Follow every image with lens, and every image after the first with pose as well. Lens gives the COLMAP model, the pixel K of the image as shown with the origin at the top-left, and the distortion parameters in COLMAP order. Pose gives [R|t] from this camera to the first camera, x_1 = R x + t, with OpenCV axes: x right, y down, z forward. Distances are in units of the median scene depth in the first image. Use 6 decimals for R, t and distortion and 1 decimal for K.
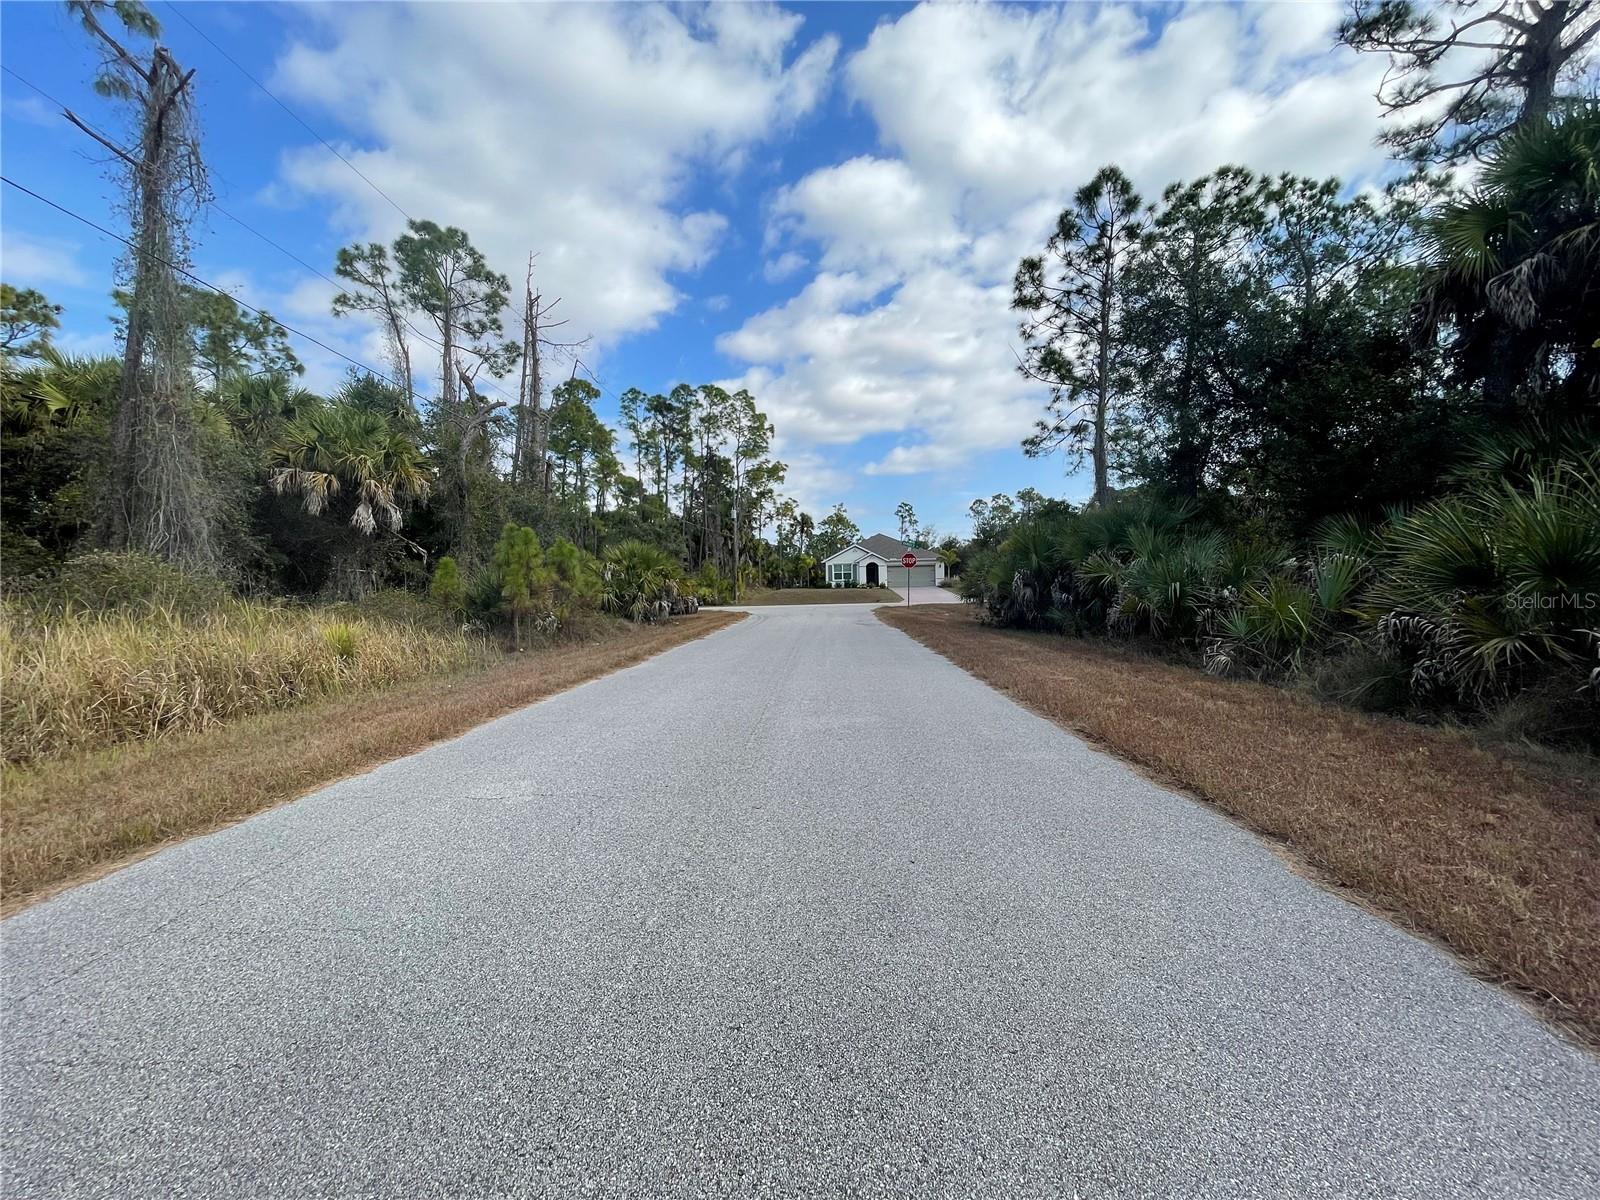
lens RADIAL K [[641.3, 0, 808.8], [0, 641.3, 601.8], [0, 0, 1]] dist [-0.001225, -0.001446]
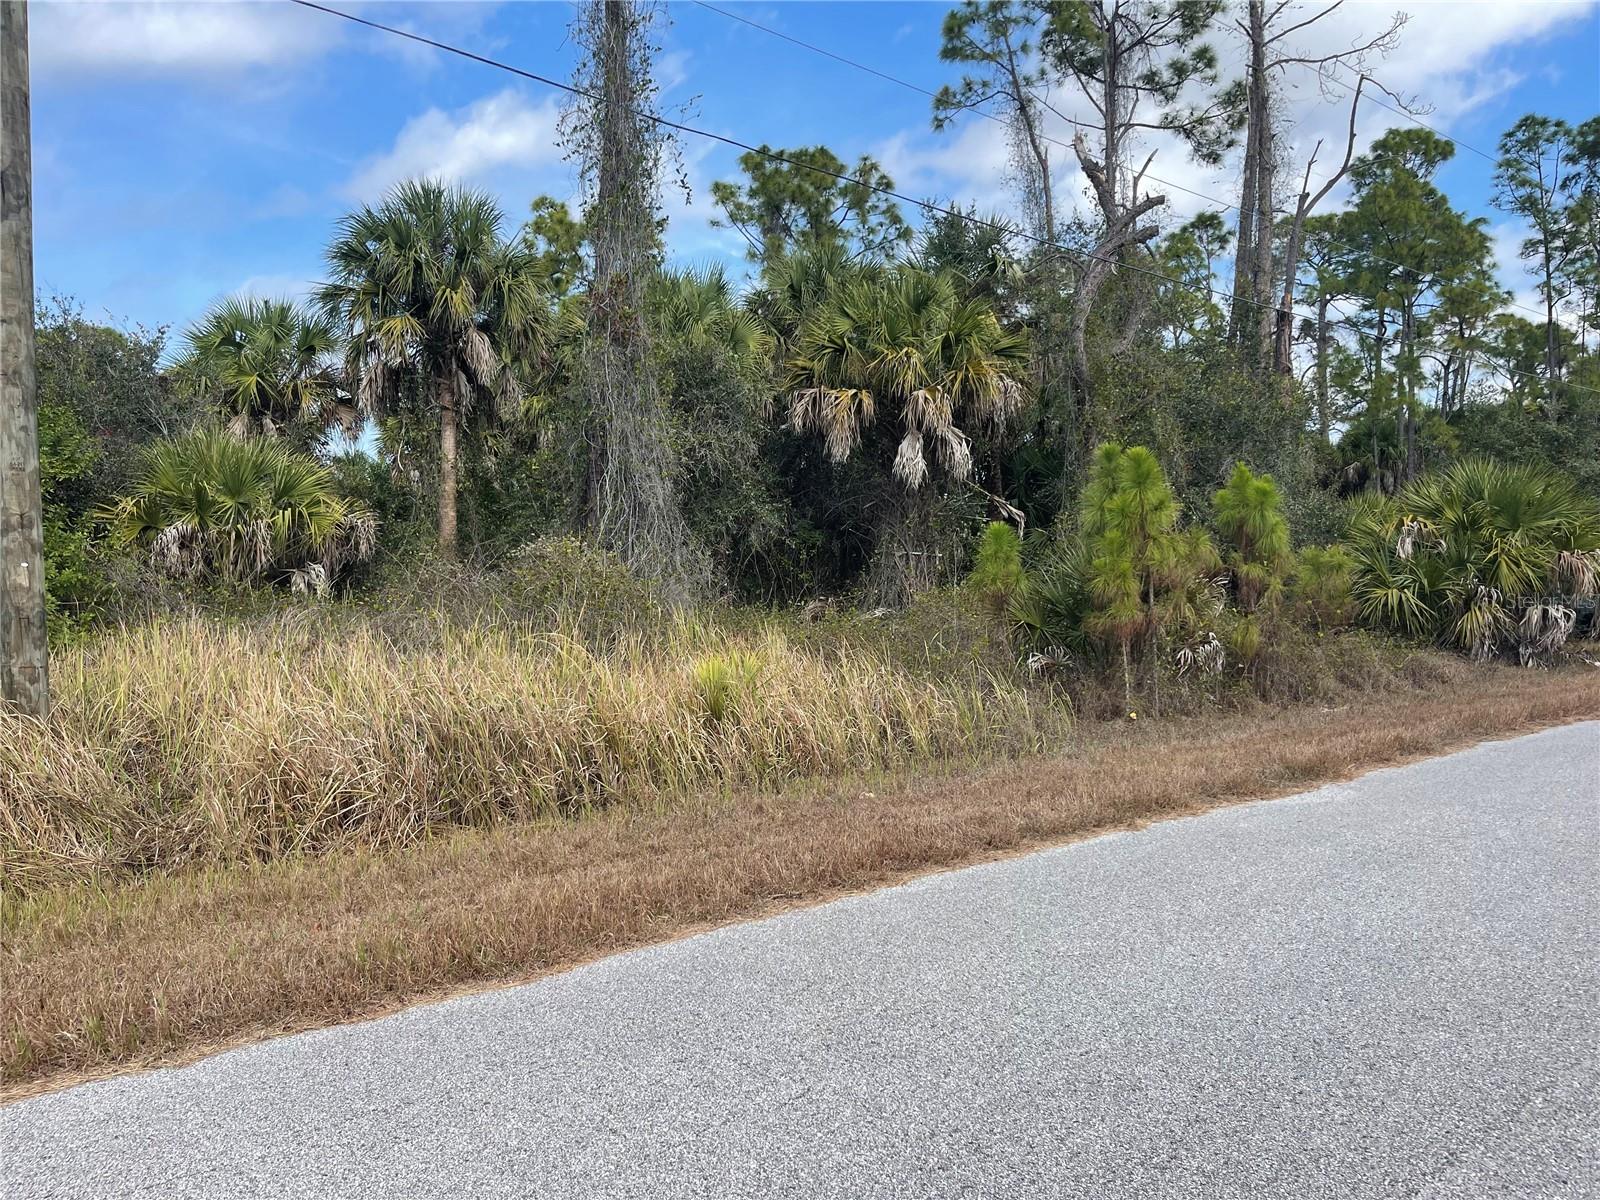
lens RADIAL K [[1215.2, 0, 788.4], [0, 1215.2, 597.9], [0, 0, 1]] dist [0.045221, -0.040807]
pose [[0.665586, -0.002948, -0.746316, 0.031356], [0.000020, 0.999992, -0.003932, -0.004585], [0.746321, 0.002602, 0.665581, 0.196672]]
